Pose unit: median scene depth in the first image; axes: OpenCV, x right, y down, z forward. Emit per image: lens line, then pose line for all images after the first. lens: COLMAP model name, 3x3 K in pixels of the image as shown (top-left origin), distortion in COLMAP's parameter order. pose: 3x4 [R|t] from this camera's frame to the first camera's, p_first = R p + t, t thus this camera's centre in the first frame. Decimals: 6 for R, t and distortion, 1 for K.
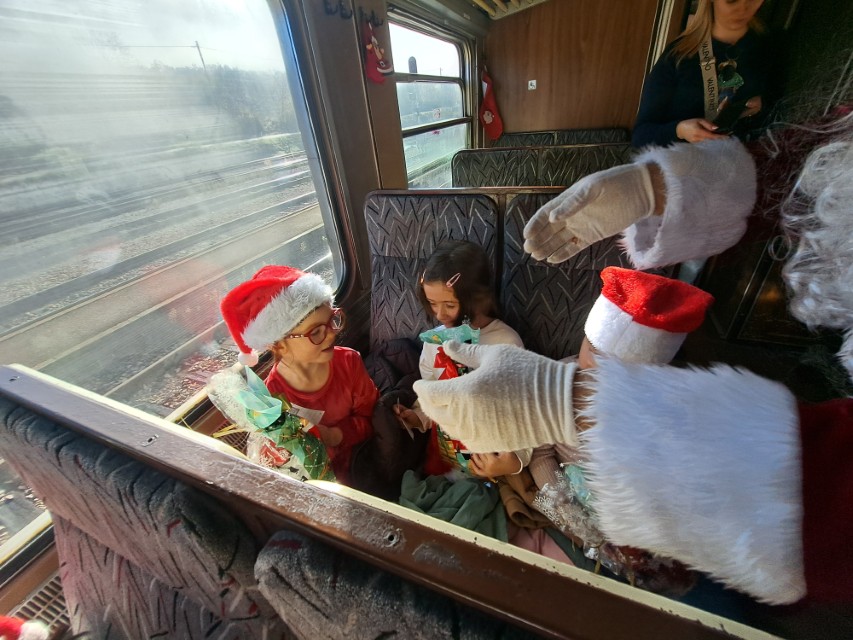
lens RADIAL K [[342.2, 0, 430.0], [0, 342.2, 317.1], [0, 0, 1]] dist [-0.009416, -0.000211]
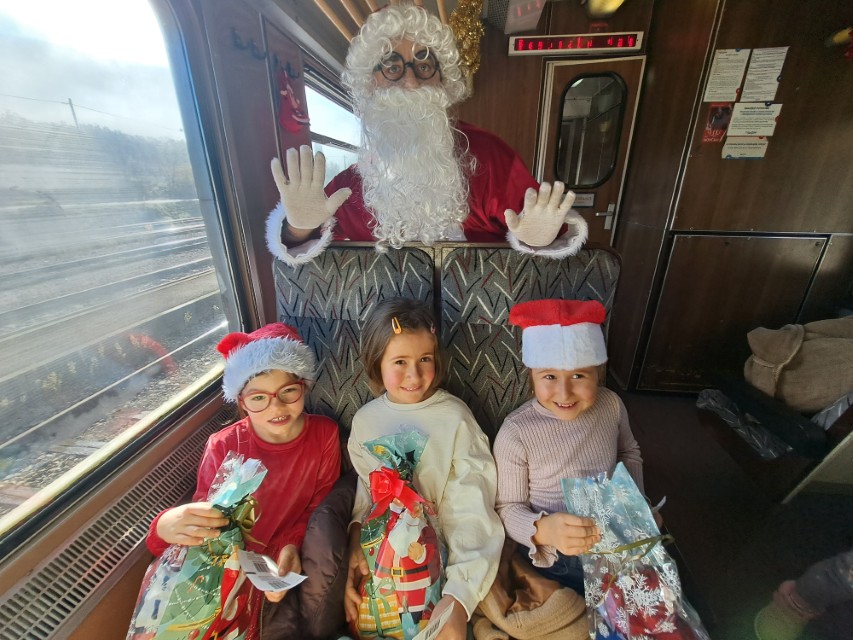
lens RADIAL K [[338.9, 0, 432.8], [0, 338.9, 314.5], [0, 0, 1]] dist [-0.008820, 0.000574]
pose [[0.961314, -0.010840, 0.275241, -0.044790], [0.067955, 0.977674, -0.198835, -0.002972], [-0.266941, 0.209847, 0.940589, 0.150422]]
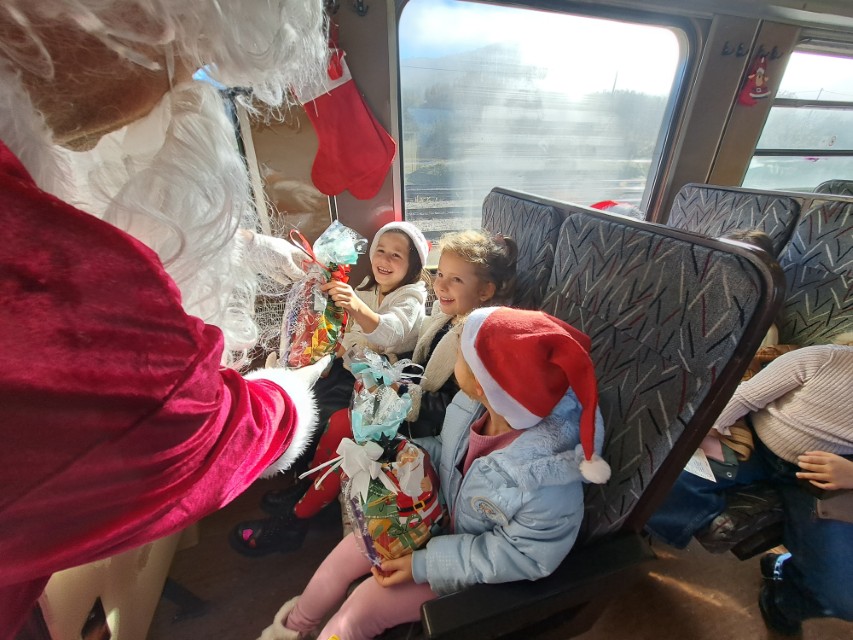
lens RADIAL K [[352.1, 0, 420.3], [0, 352.1, 316.7], [0, 0, 1]] dist [-0.011573, 0.000253]
pose [[0.602350, 0.426087, -0.675000, 0.311965], [-0.467905, 0.873578, 0.133892, 0.360228], [0.646714, 0.235186, 0.725568, -0.485579]]
